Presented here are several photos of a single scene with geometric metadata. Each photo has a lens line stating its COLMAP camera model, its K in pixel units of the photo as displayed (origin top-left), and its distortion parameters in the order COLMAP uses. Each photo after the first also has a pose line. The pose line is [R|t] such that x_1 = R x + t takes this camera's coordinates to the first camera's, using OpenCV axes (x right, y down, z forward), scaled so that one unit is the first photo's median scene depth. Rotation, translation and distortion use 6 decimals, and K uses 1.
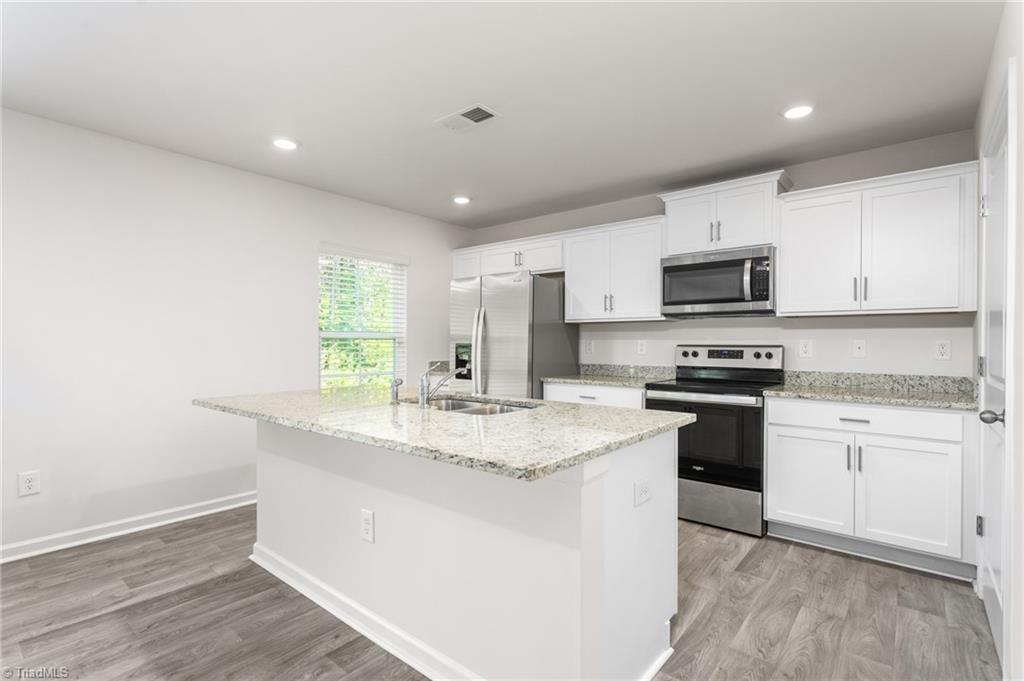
lens RADIAL K [[487.8, 0, 513.7], [0, 487.8, 341.3], [0, 0, 1]] dist [0.002883, 0.001192]
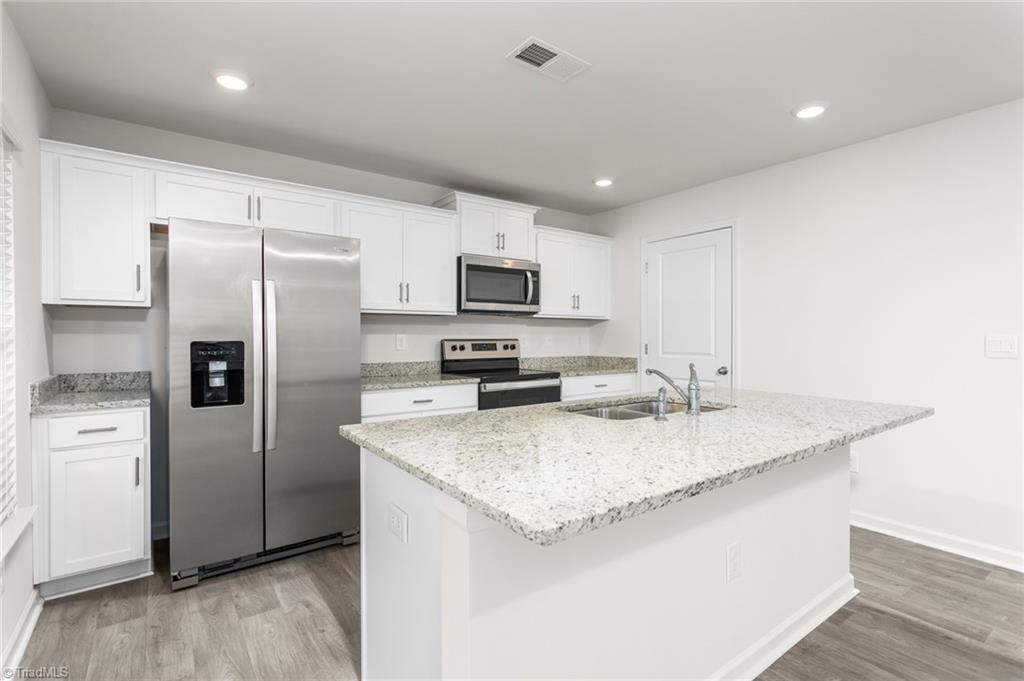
lens RADIAL K [[487.8, 0, 513.7], [0, 487.8, 341.3], [0, 0, 1]] dist [0.002883, 0.001192]
pose [[0.239557, -0.016589, 0.970741, -0.716067], [-0.002389, 0.999841, 0.017676, -0.008249], [-0.970879, -0.006554, 0.239479, 0.698688]]
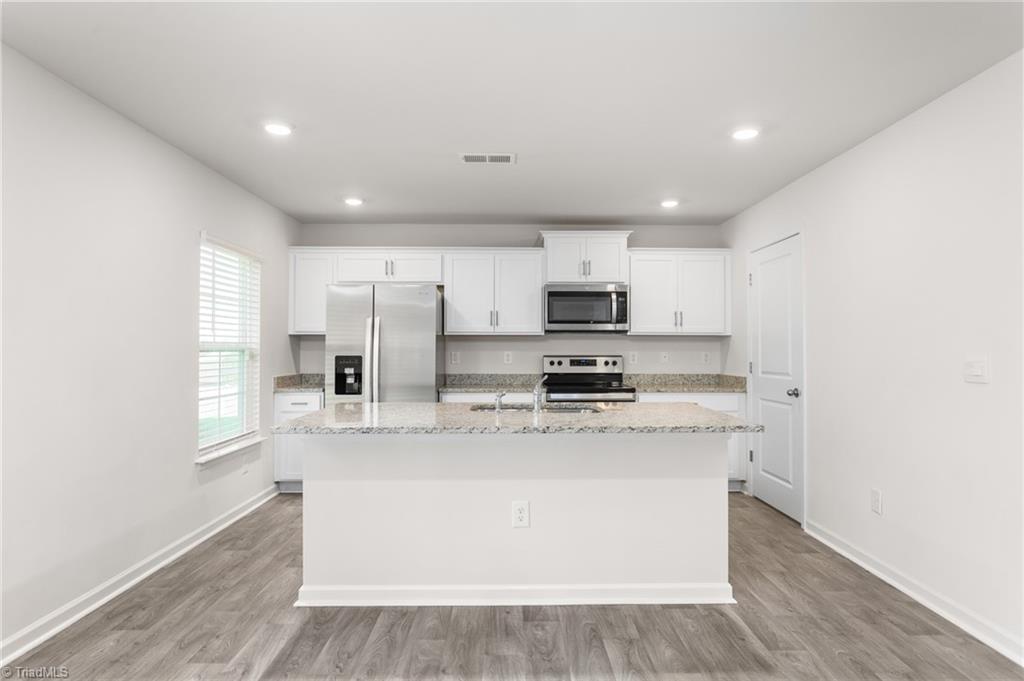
lens RADIAL K [[575.0, 0, 512.0], [0, 575.0, 340.5], [0, 0, 1]] dist [-0.006567, -0.000064]
pose [[0.763762, 0.005952, 0.645471, -0.727656], [-0.000112, 0.999959, -0.009088, -0.019231], [-0.645498, 0.006869, 0.763731, -0.034119]]
